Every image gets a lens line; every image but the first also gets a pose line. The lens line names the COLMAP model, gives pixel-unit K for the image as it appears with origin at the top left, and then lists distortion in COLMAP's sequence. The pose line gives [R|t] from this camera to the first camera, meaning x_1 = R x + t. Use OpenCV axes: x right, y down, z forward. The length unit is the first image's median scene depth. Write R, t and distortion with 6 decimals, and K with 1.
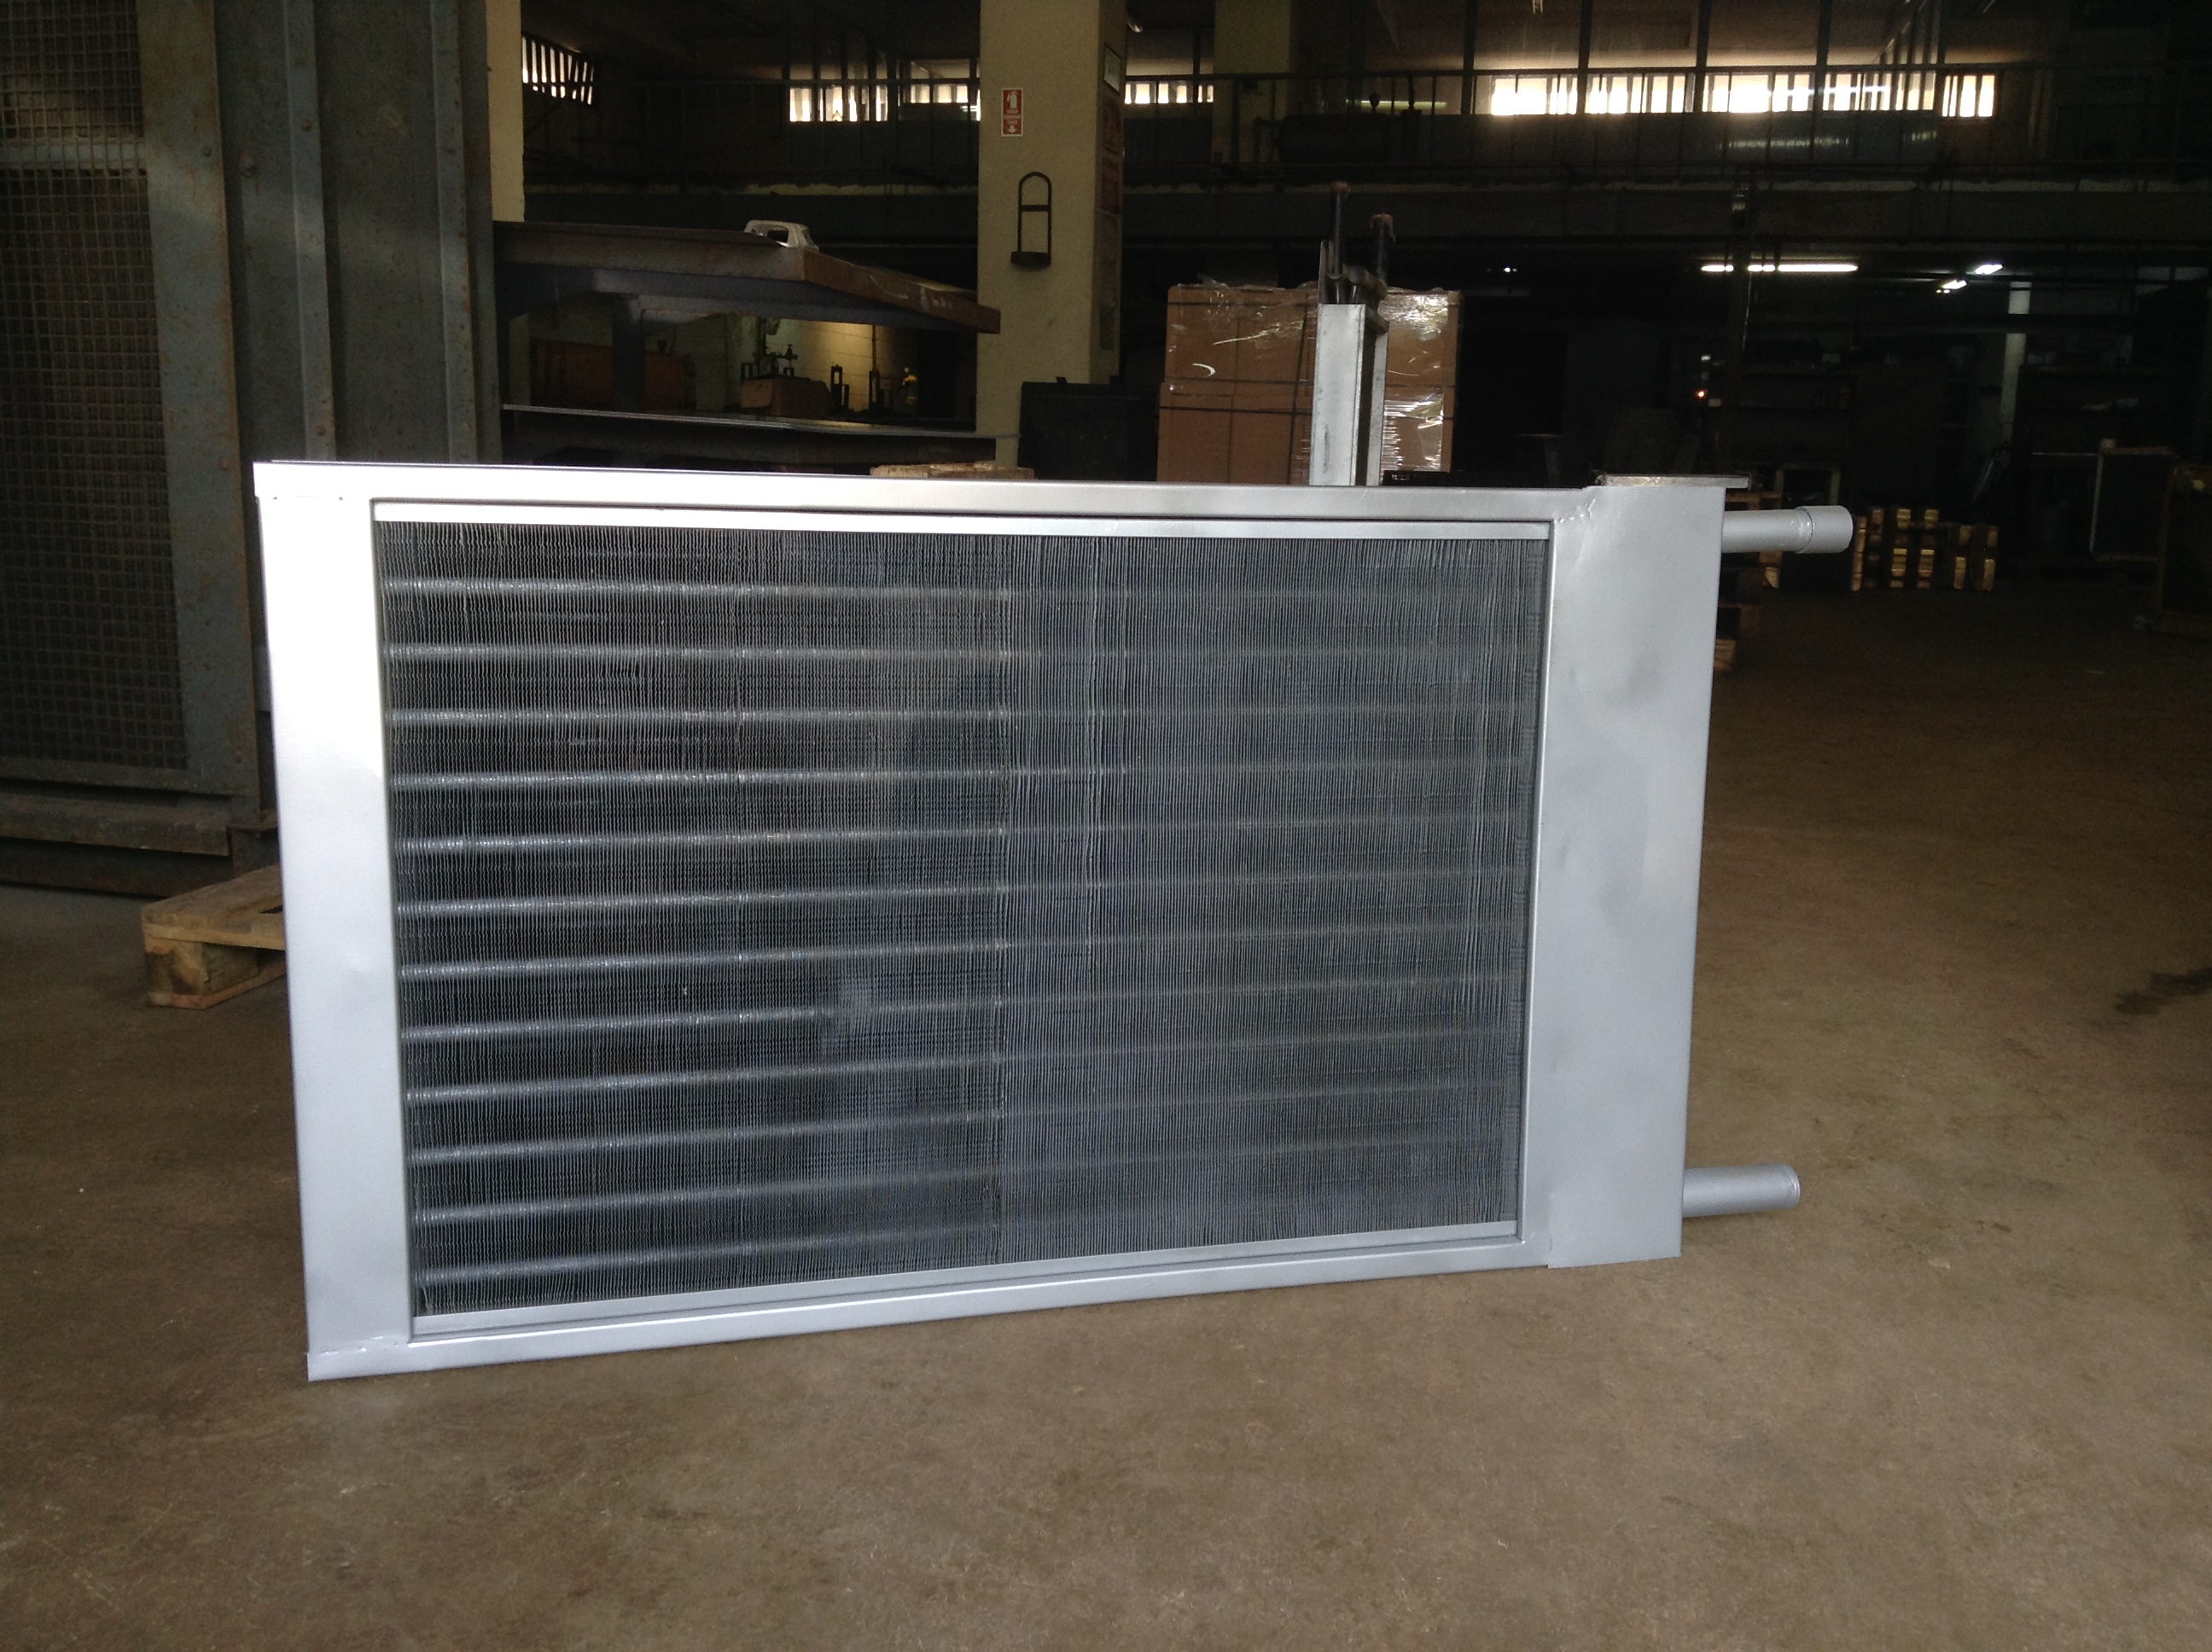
lens RADIAL K [[2093.8, 0, 1114.3], [0, 2093.8, 789.0], [0, 0, 1]] dist [0.120781, -0.201740]
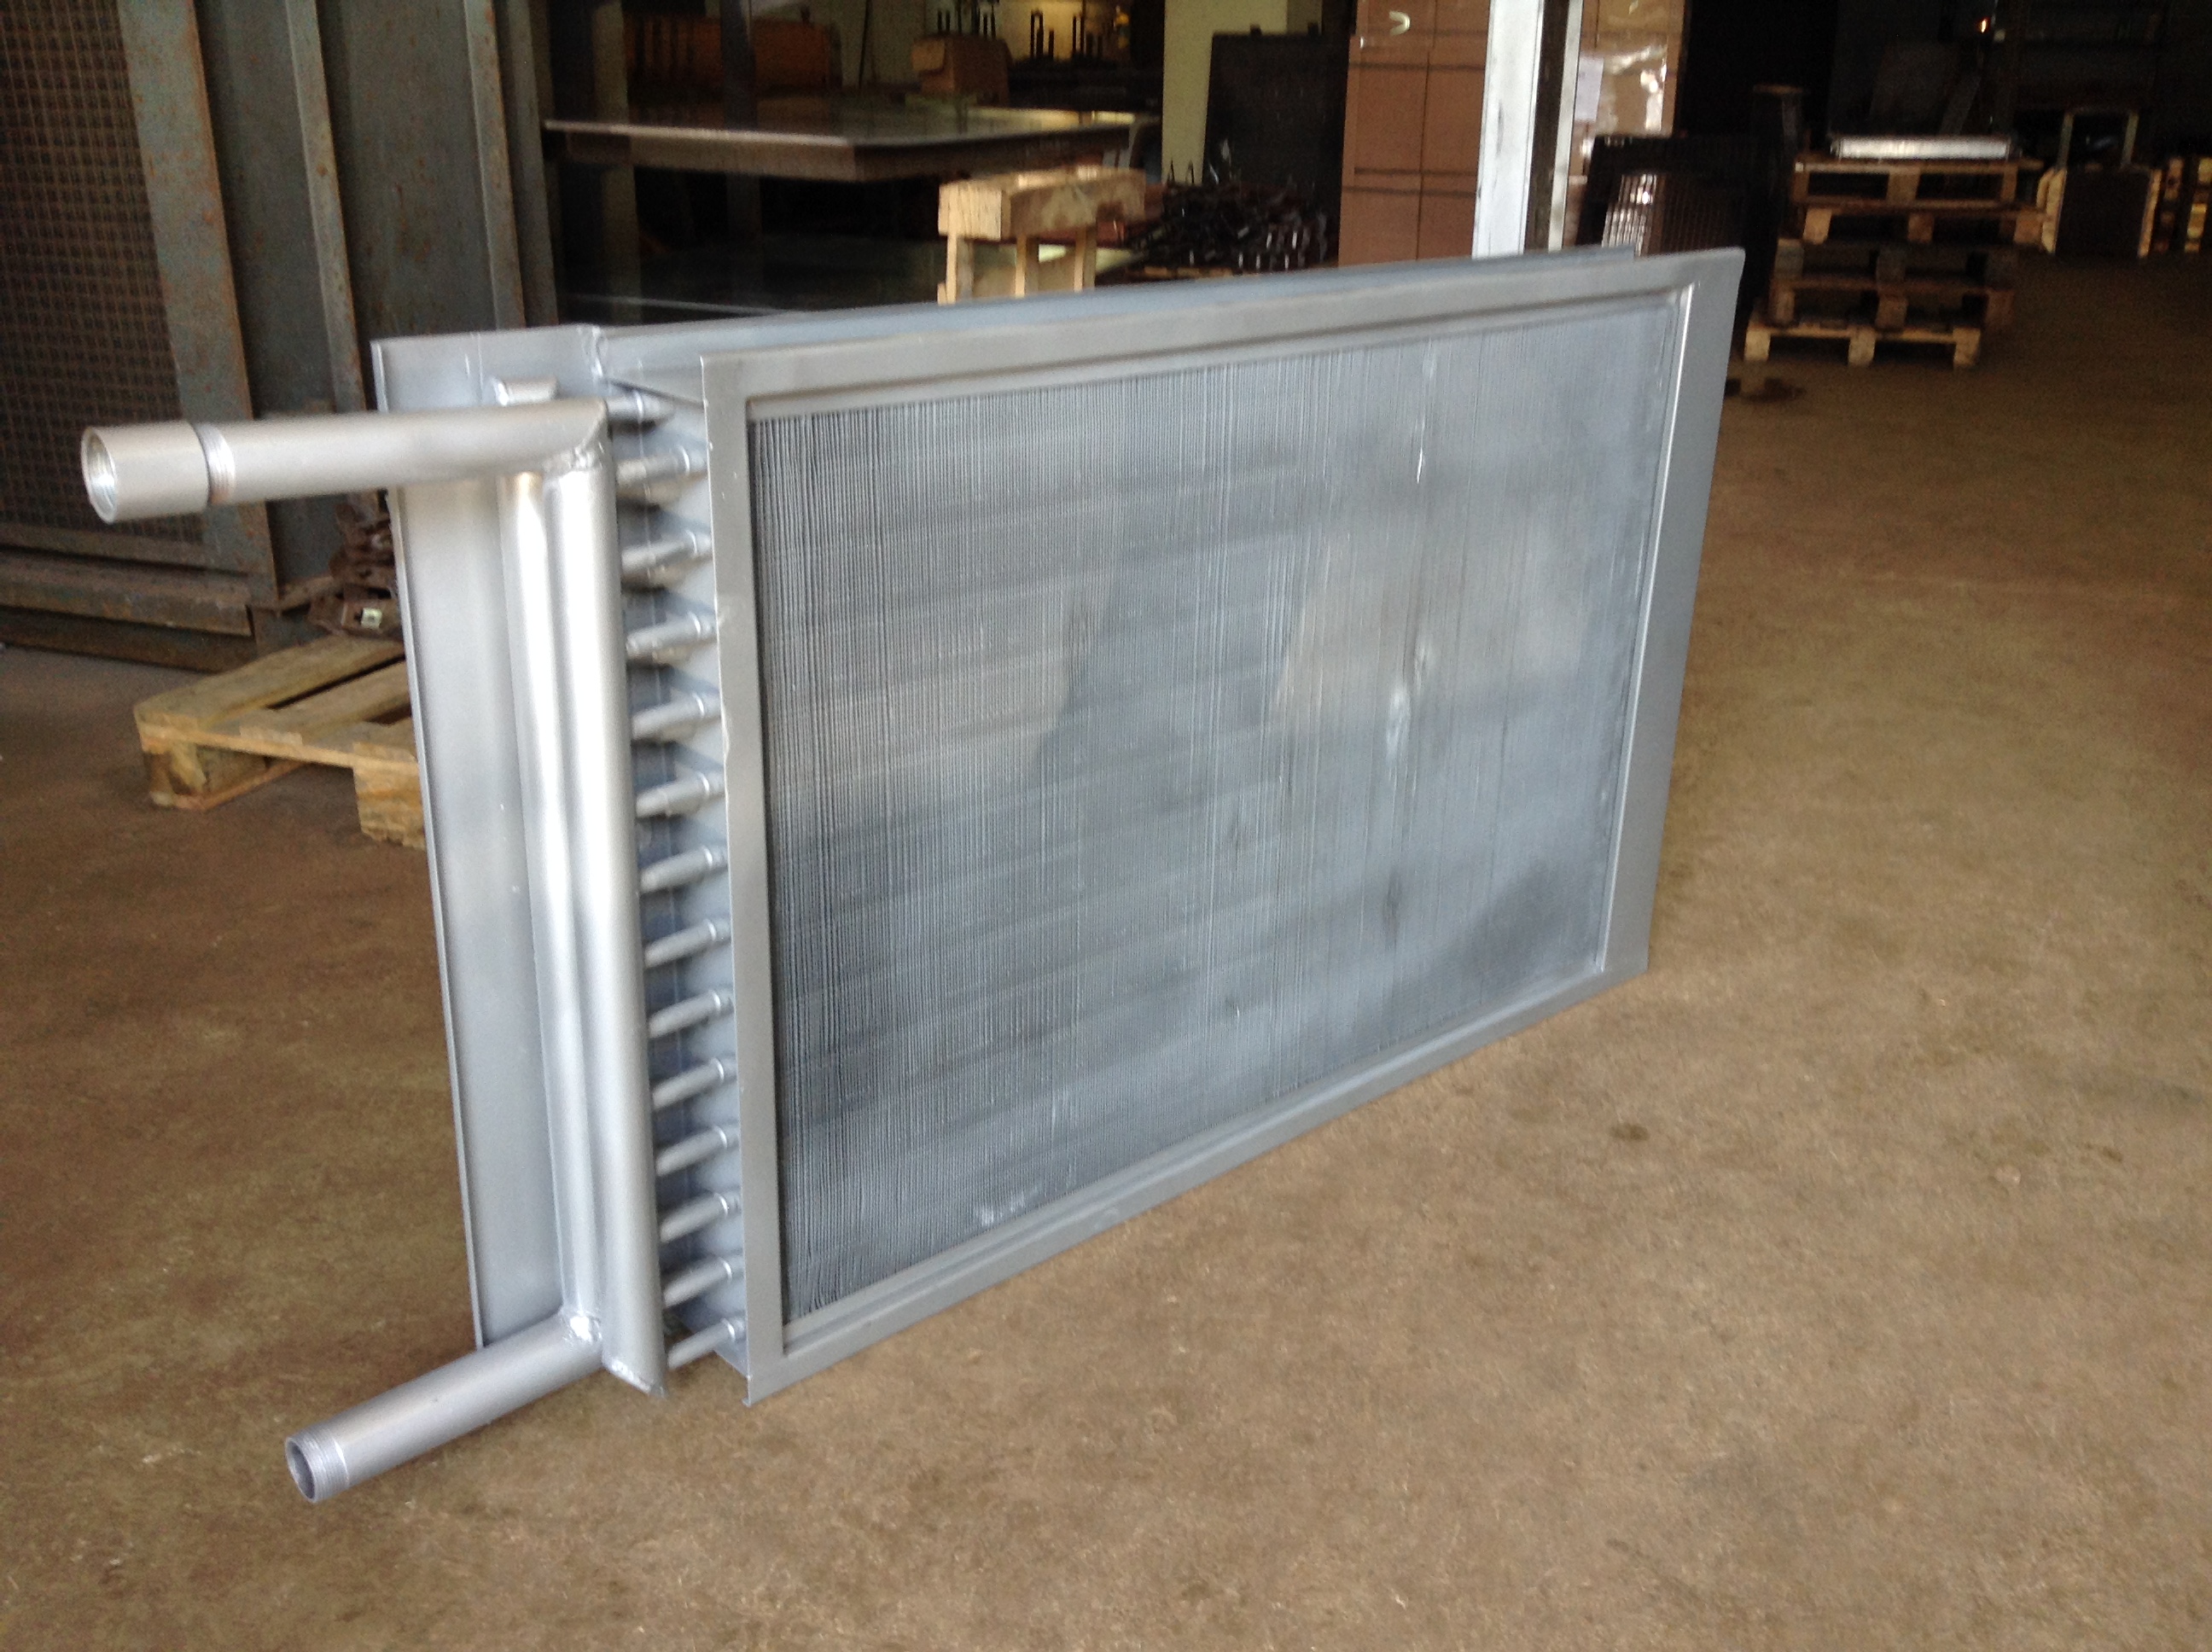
lens RADIAL K [[2093.8, 0, 1114.3], [0, 2093.8, 789.0], [0, 0, 1]] dist [0.120781, -0.201740]
pose [[0.993205, 0.017229, -0.115096, 0.146110], [0.001612, 0.986850, 0.161630, -0.099048], [0.116368, -0.160717, 0.980117, 0.177310]]
